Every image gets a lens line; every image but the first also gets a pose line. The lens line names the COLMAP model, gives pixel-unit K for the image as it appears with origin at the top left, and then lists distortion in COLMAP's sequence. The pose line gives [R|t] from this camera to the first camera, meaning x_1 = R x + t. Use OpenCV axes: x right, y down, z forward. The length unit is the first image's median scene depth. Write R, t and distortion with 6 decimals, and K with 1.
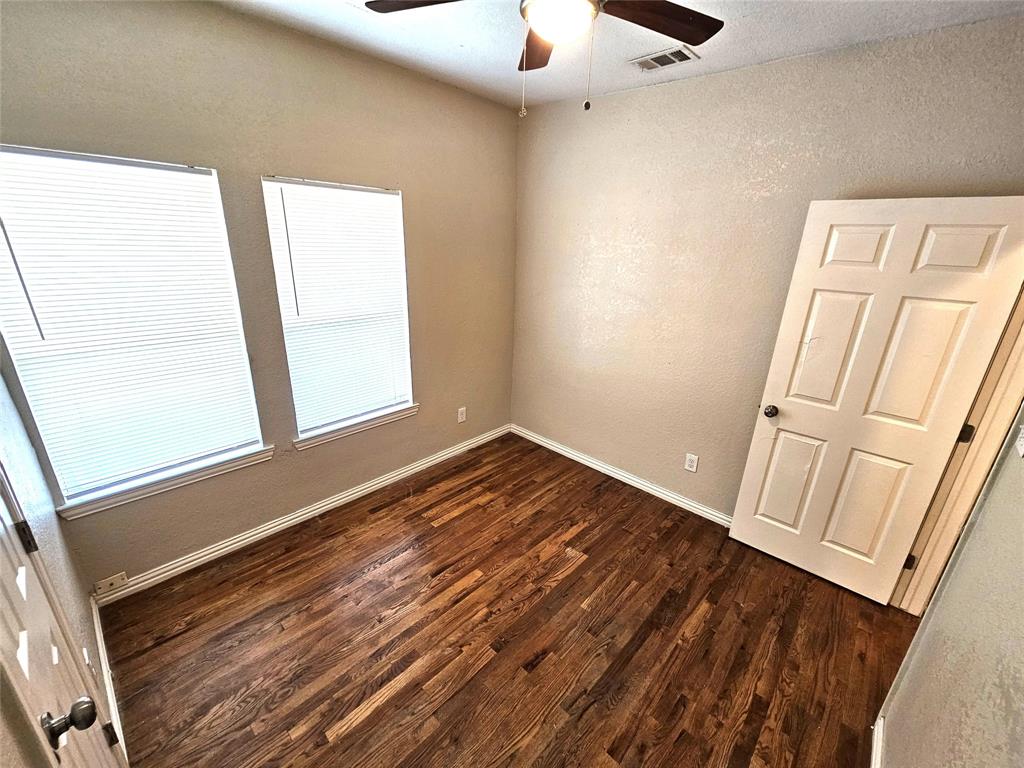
lens RADIAL K [[423.1, 0, 514.9], [0, 423.1, 388.2], [0, 0, 1]] dist [0.000720, -0.000465]
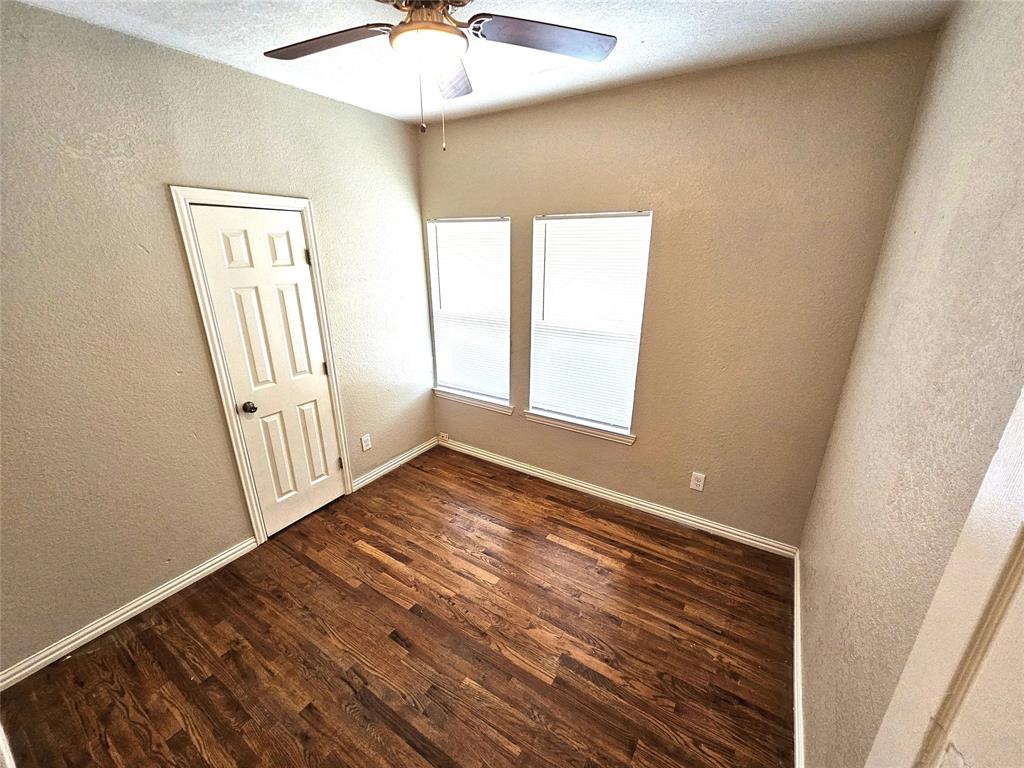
lens RADIAL K [[423.1, 0, 514.9], [0, 423.1, 388.2], [0, 0, 1]] dist [0.000720, -0.000465]
pose [[0.176469, 0.286136, -0.941799, 0.785658], [-0.323729, 0.920457, 0.218993, -0.246319], [0.929547, 0.266243, 0.255062, 0.676055]]
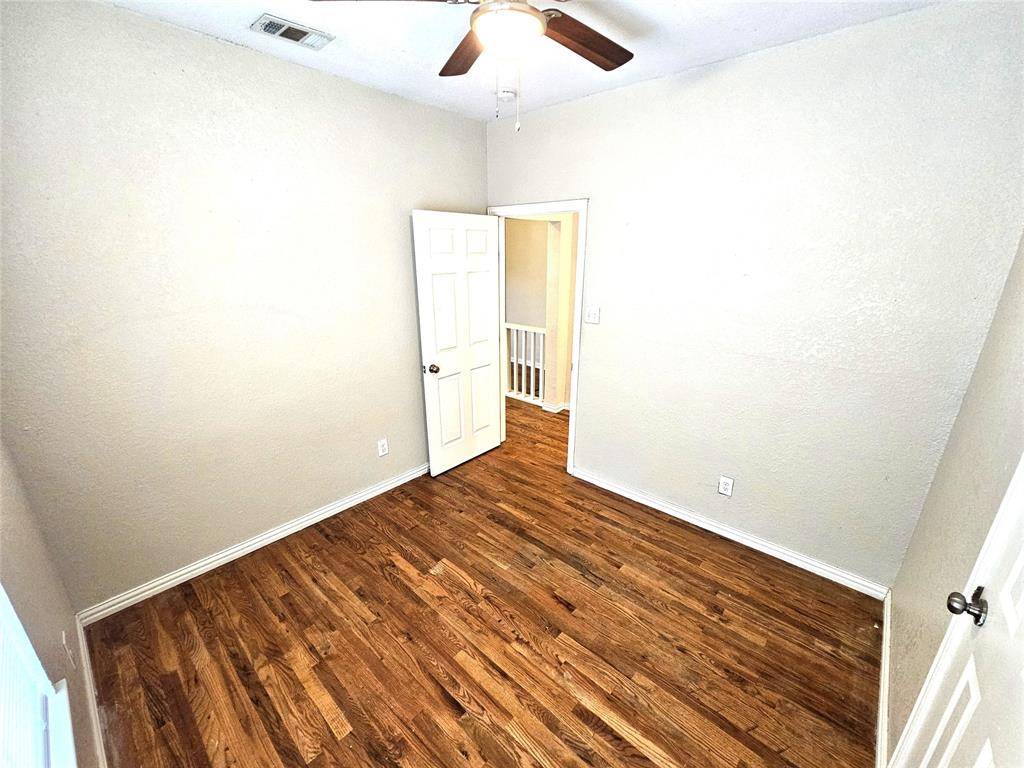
lens RADIAL K [[423.1, 0, 514.9], [0, 423.1, 388.2], [0, 0, 1]] dist [0.000720, -0.000465]
pose [[-0.015427, -0.349586, 0.936777, -0.691930], [0.325095, 0.884232, 0.335331, -0.265604], [-0.945556, 0.309715, 0.100007, 0.679789]]
